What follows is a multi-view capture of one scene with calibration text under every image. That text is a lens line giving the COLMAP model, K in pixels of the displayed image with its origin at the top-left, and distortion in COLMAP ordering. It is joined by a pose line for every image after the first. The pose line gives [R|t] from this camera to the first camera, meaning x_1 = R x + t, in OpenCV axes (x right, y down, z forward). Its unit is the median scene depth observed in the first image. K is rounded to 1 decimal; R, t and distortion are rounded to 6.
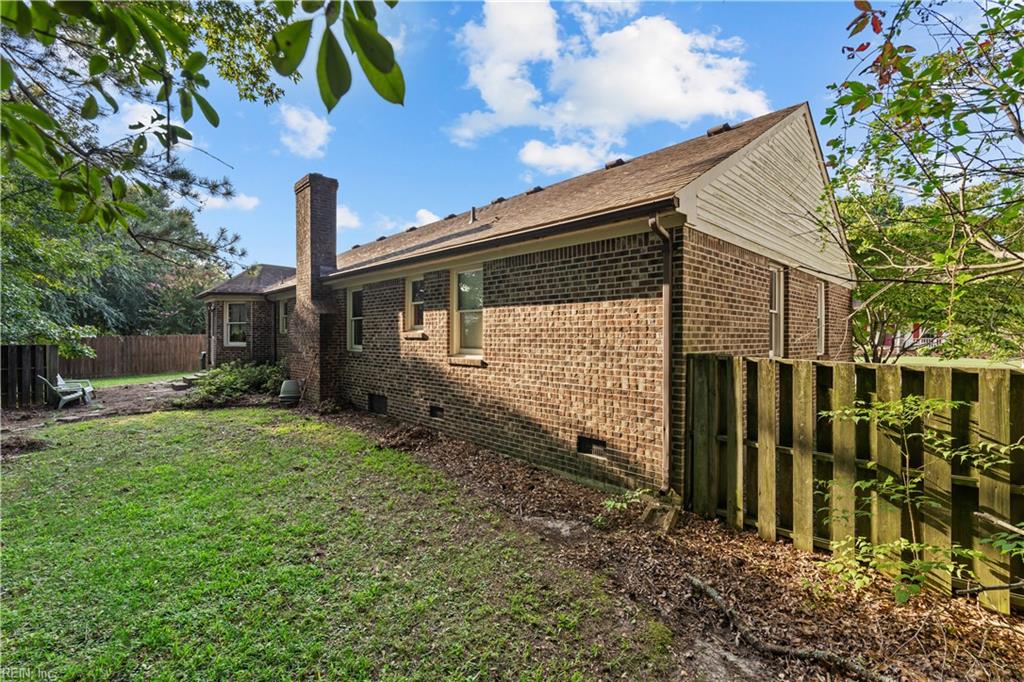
lens RADIAL K [[437.8, 0, 513.0], [0, 437.8, 336.4], [0, 0, 1]] dist [-0.000791, 0.000054]
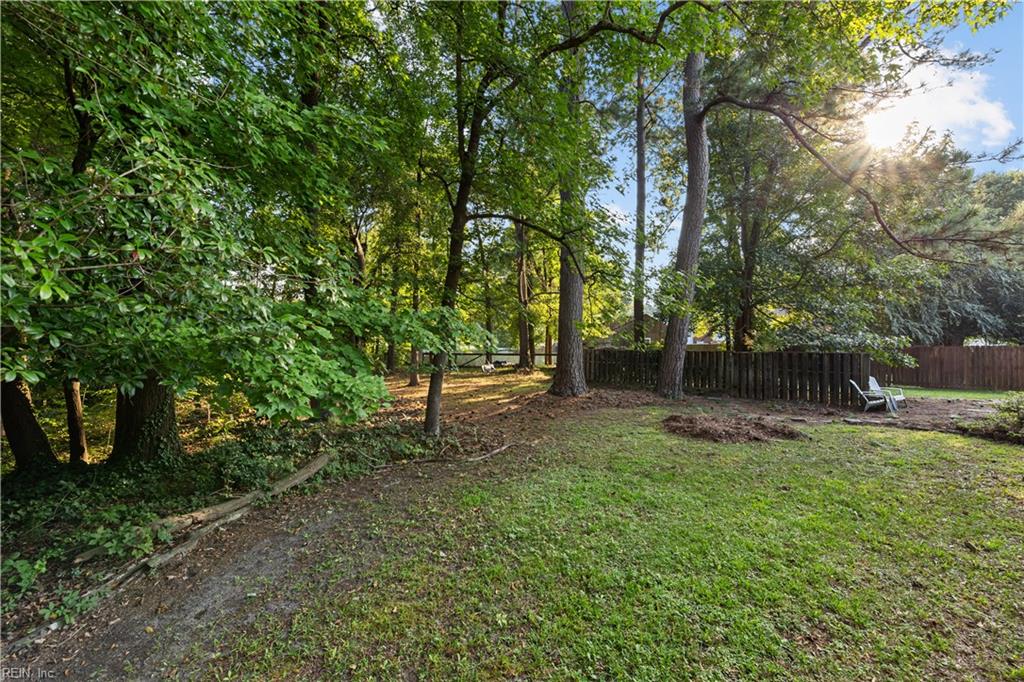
lens RADIAL K [[437.8, 0, 512.8], [0, 437.8, 341.1], [0, 0, 1]] dist [-0.000791, 0.000054]
pose [[-0.039760, -0.003535, -0.999203, 0.137879], [-0.005263, 0.999981, -0.003329, -0.005503], [0.999195, 0.005126, -0.039778, 0.211817]]
